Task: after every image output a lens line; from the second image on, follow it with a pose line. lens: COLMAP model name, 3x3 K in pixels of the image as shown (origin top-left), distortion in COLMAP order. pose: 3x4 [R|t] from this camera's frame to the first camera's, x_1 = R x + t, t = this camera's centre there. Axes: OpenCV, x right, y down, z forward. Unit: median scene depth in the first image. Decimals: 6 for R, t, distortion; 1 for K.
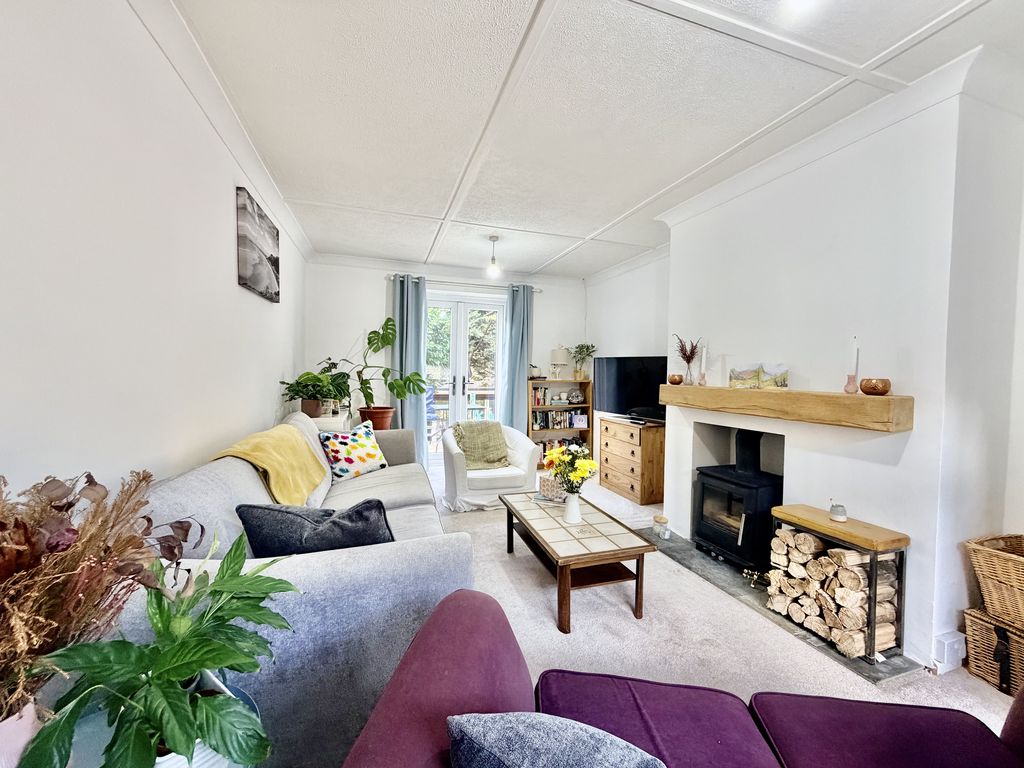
lens RADIAL K [[409.5, 0, 512.3], [0, 409.5, 382.5], [0, 0, 1]] dist [-0.001016, 0.000462]
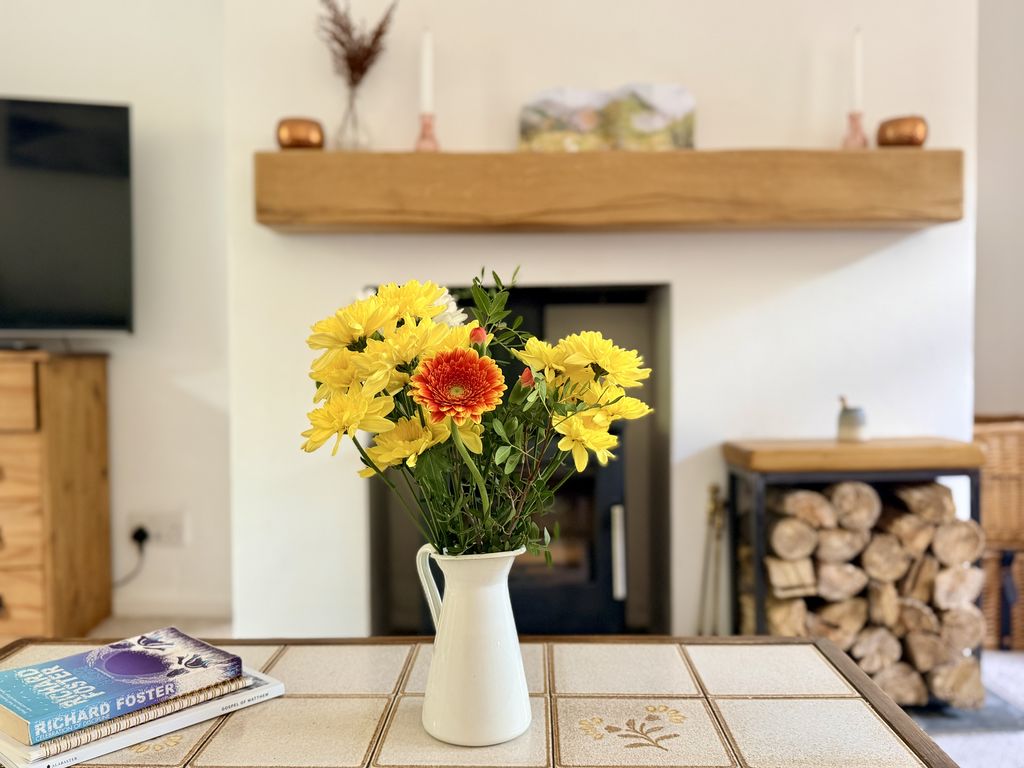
lens RADIAL K [[899.0, 0, 511.5], [0, 899.0, 383.8], [0, 0, 1]] dist [-0.008157, -0.003583]
pose [[0.337514, -0.057972, 0.939534, -0.226413], [0.044555, 0.997967, 0.045572, 0.220635], [-0.940265, 0.026480, 0.339411, 1.028830]]
